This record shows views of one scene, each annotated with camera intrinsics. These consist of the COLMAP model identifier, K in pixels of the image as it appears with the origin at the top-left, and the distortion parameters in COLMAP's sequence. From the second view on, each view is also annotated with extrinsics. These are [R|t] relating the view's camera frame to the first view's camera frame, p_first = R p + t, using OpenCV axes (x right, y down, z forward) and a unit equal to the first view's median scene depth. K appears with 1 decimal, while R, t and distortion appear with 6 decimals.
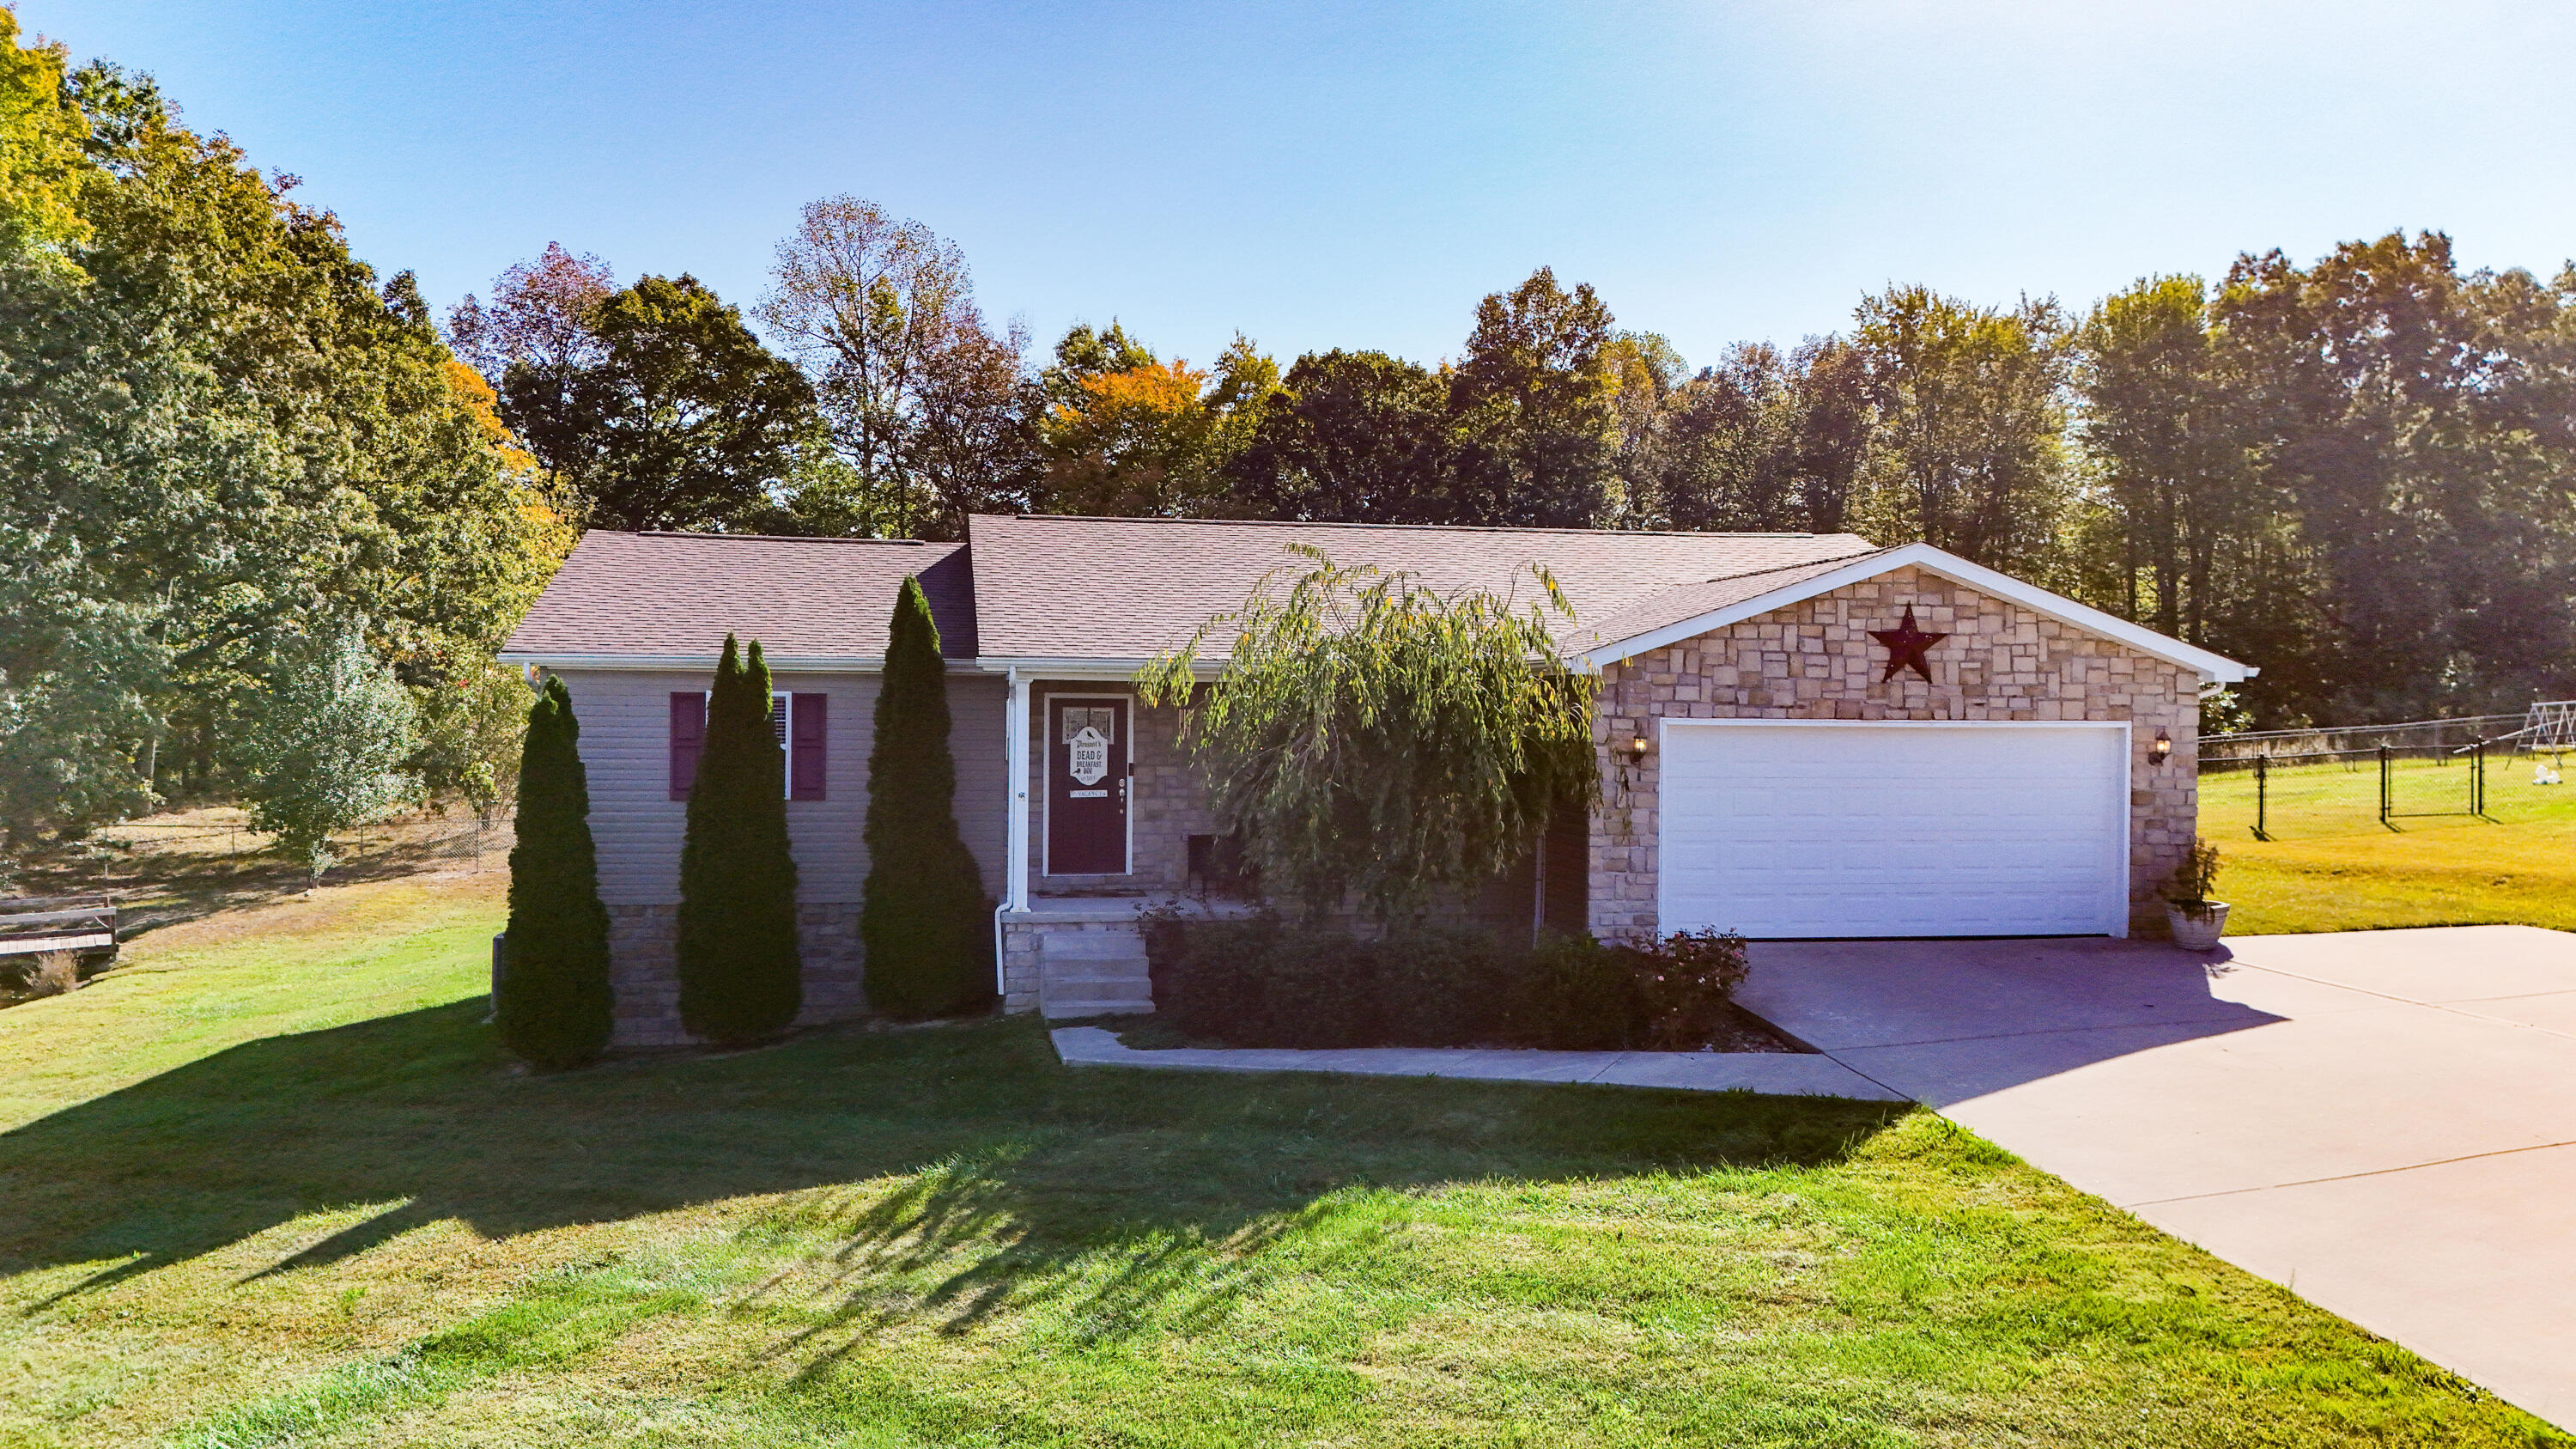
lens RADIAL K [[1879.1, 0, 1299.9], [0, 1879.1, 712.4], [0, 0, 1]] dist [0.072757, -0.087810]
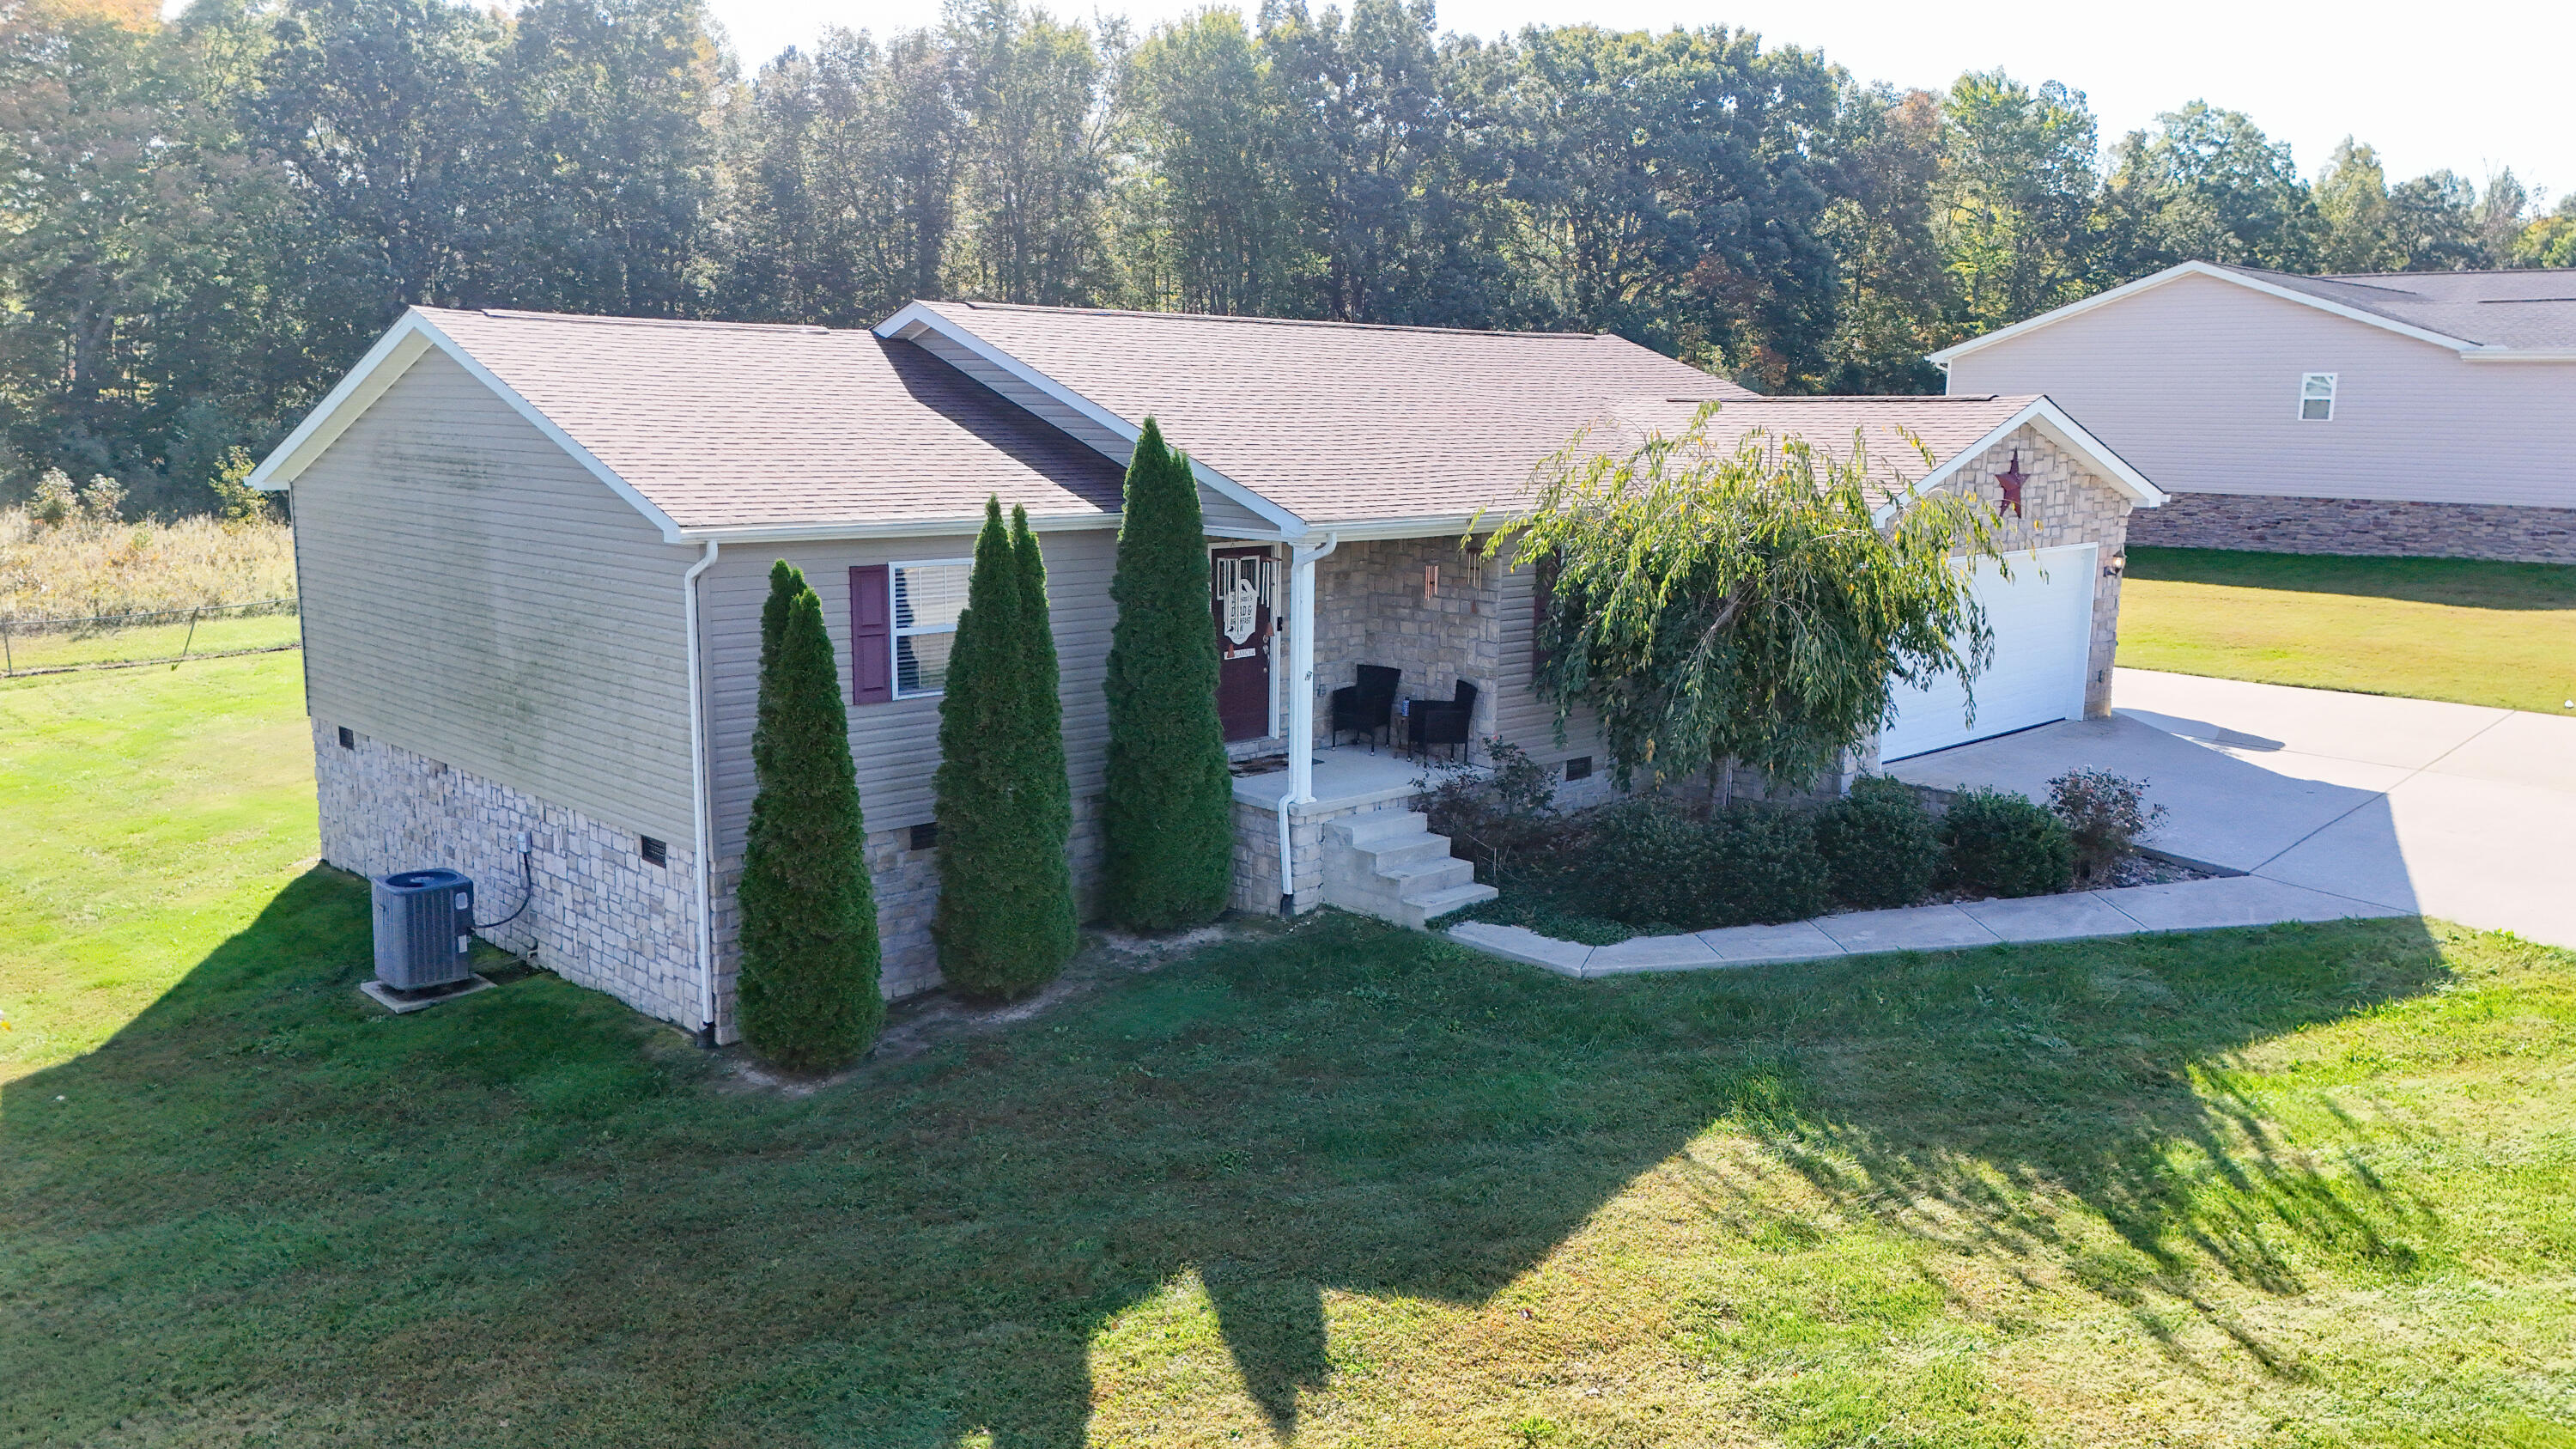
lens RADIAL K [[1879.1, 0, 1290.5], [0, 1879.1, 748.5], [0, 0, 1]] dist [0.072757, -0.087810]
pose [[0.826939, -0.099735, 0.553376, -0.641409], [-0.003997, 0.983077, 0.183152, -0.082140], [-0.562277, -0.153667, 0.812546, 0.279286]]
